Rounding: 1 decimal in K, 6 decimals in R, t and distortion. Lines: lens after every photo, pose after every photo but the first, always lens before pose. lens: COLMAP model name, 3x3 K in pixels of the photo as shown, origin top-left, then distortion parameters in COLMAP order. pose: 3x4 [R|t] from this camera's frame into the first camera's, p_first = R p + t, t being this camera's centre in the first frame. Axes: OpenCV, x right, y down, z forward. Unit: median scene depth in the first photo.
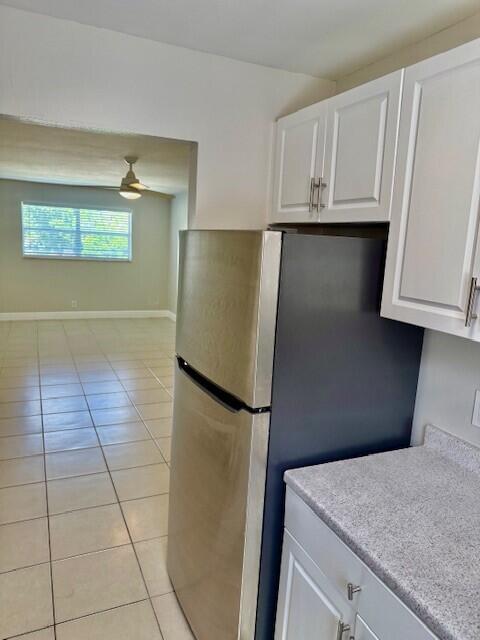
lens RADIAL K [[446.2, 0, 240.0], [0, 446.2, 320.0], [0, 0, 1]] dist [0.013722, -0.028544]
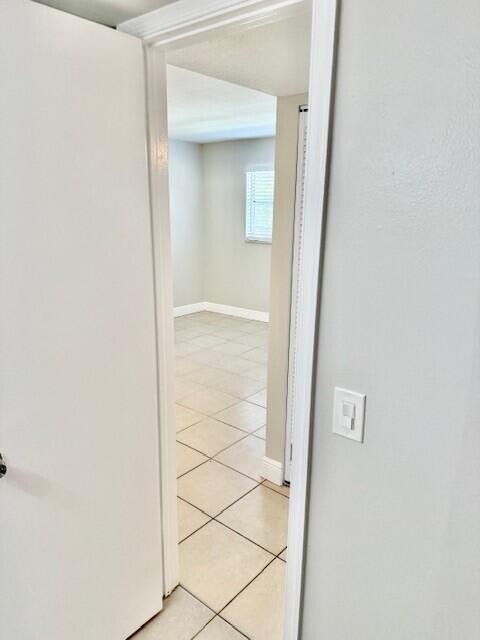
lens RADIAL K [[446.2, 0, 240.0], [0, 446.2, 320.0], [0, 0, 1]] dist [0.013722, -0.028544]
pose [[0.429218, 0.164749, -0.888048, 0.239892], [-0.142891, 0.983227, 0.113343, -0.086484], [0.891826, 0.078245, 0.445560, 0.629271]]
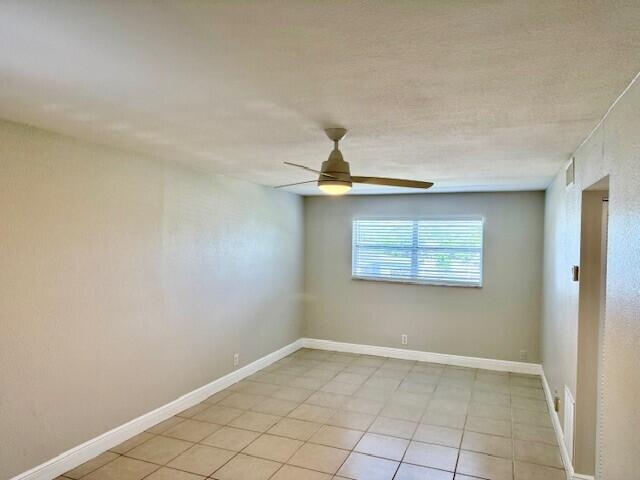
lens RADIAL K [[446.2, 0, 320.0], [0, 446.2, 240.0], [0, 0, 1]] dist [0.013722, -0.028544]
pose [[0.687222, -0.047207, -0.724912, 0.107196], [-0.109092, 0.979864, -0.167230, -0.060954], [0.718210, 0.194006, 0.668234, 0.345139]]
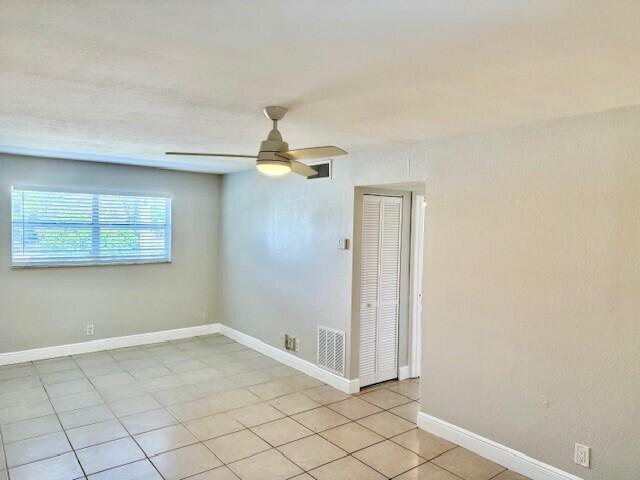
lens RADIAL K [[443.9, 0, 320.8], [0, 443.9, 232.4], [0, 0, 1]] dist [0.002325, 0.001436]
pose [[0.967593, -0.043483, 0.248744, -0.198067], [0.080518, 0.986771, -0.140711, -0.060238], [-0.239335, 0.156180, 0.958294, 0.245238]]
